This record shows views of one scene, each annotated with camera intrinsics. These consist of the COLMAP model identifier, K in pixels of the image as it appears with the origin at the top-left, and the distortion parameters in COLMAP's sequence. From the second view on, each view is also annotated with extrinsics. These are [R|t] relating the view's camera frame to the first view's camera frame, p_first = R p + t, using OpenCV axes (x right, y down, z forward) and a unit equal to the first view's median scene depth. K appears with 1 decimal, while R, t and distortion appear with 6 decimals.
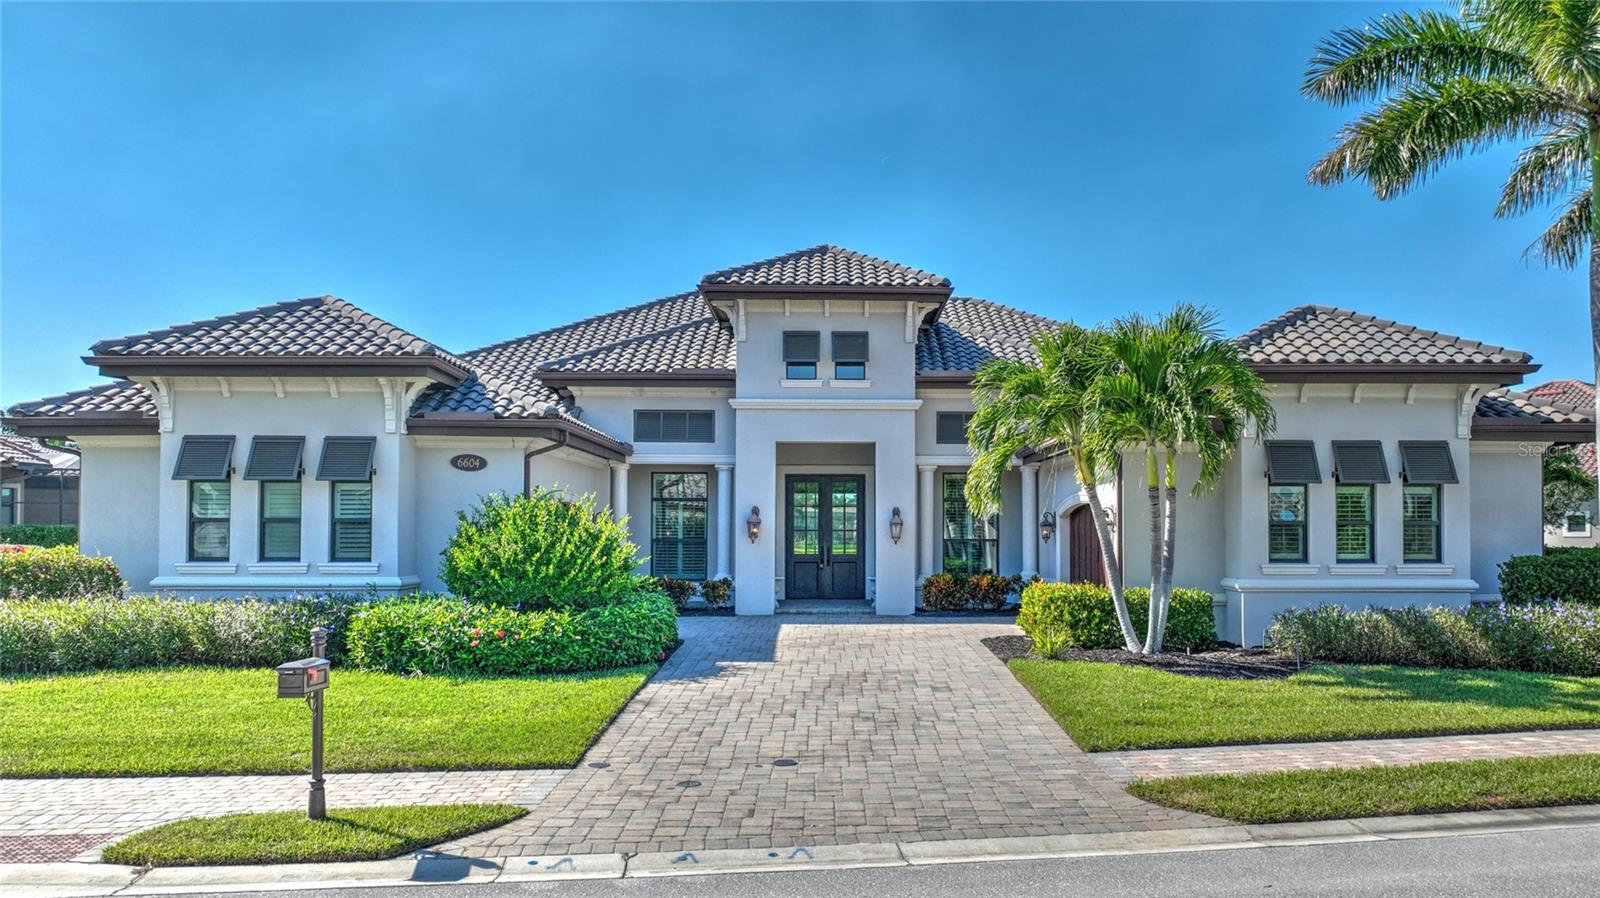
lens RADIAL K [[1235.3, 0, 859.4], [0, 1235.3, 487.8], [0, 0, 1]] dist [-0.000330, 0.000559]
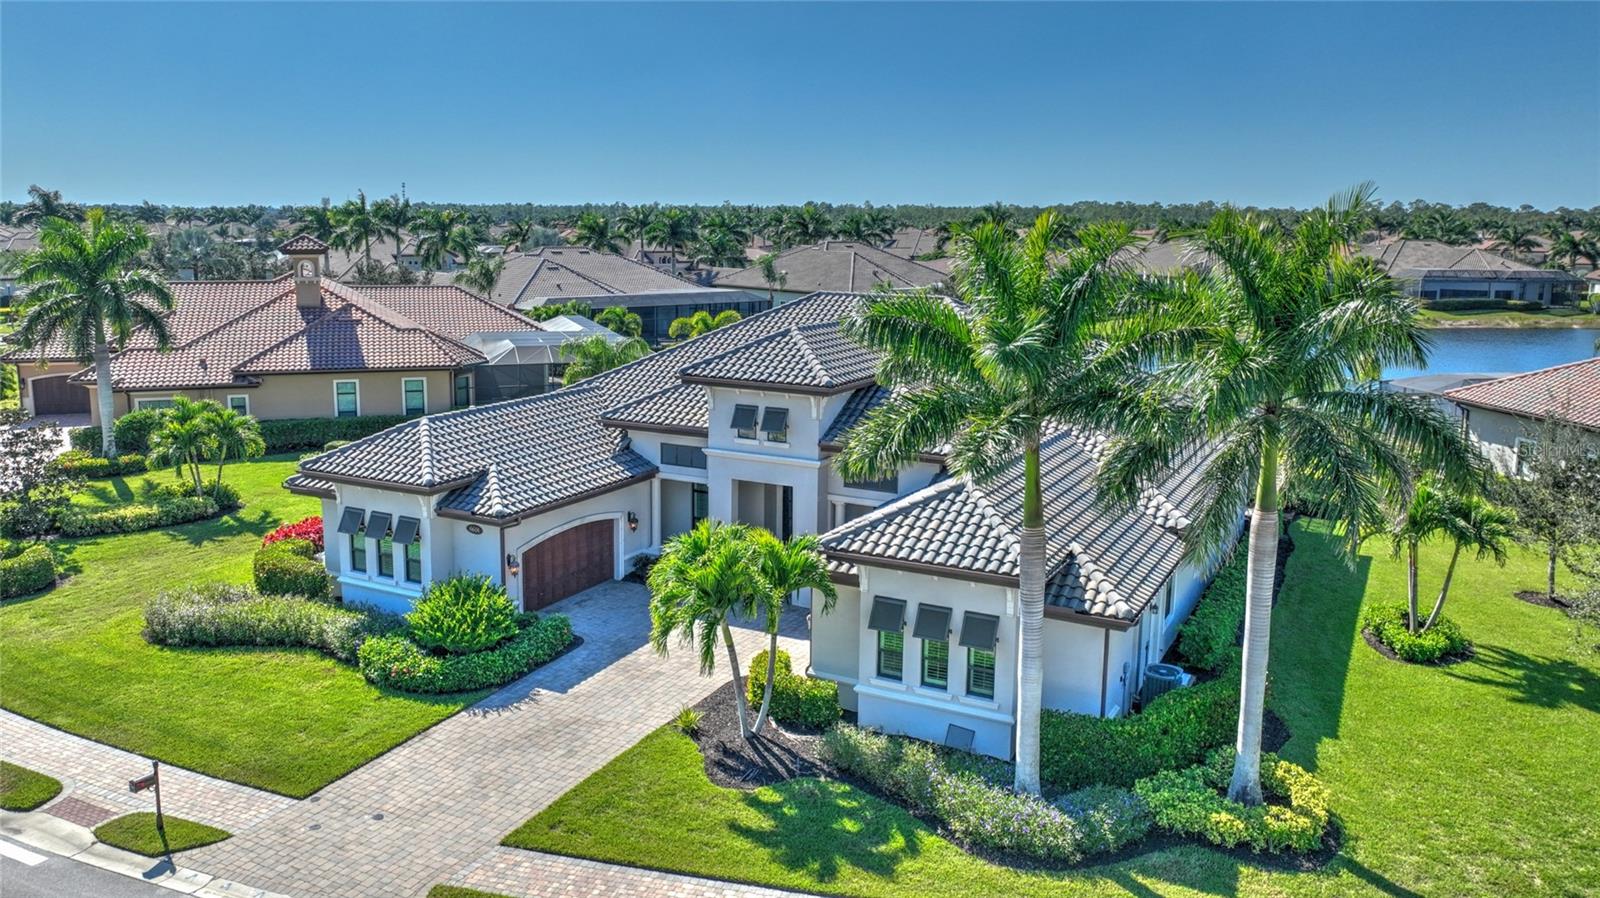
lens RADIAL K [[1137.9, 0, 800.0], [0, 1137.9, 449.0], [0, 0, 1]] dist [-0.001058, 0.000896]
pose [[0.874009, 0.100856, -0.475328, 0.642093], [0.004912, 0.976338, 0.216194, -0.364871], [0.485885, -0.191290, 0.852833, -0.099228]]
